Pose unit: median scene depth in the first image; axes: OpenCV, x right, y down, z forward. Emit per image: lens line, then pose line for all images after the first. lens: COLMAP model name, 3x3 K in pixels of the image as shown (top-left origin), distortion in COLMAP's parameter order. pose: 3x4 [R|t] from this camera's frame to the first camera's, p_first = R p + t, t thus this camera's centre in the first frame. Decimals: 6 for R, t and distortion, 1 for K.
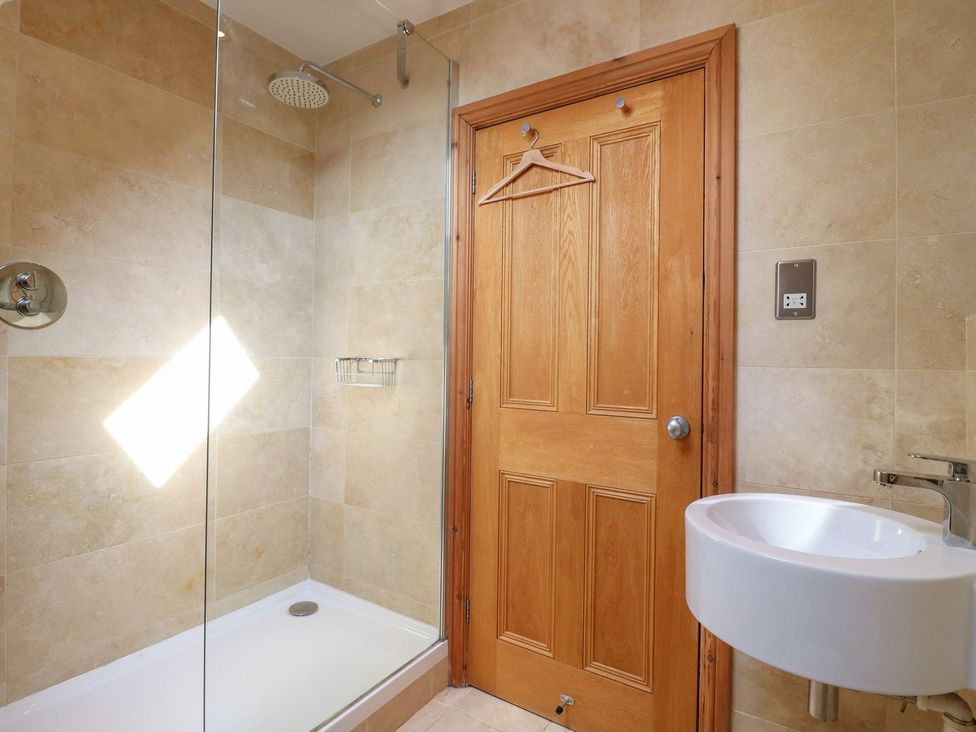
lens RADIAL K [[520.6, 0, 492.0], [0, 520.6, 350.9], [0, 0, 1]] dist [0.005635, -0.011644]
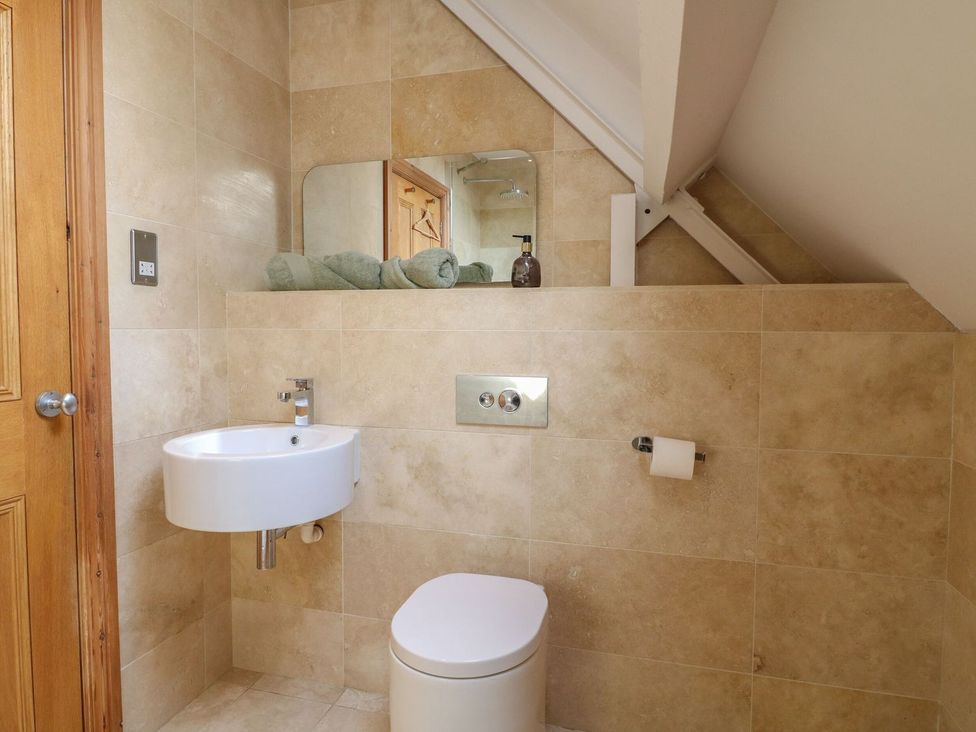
lens RADIAL K [[520.6, 0, 492.0], [0, 520.6, 350.9], [0, 0, 1]] dist [0.005635, -0.011644]
pose [[-0.255745, -0.056852, 0.965071, -0.673806], [-0.008521, 0.998363, 0.056556, 0.009378], [-0.966707, 0.006240, -0.255811, 0.572823]]
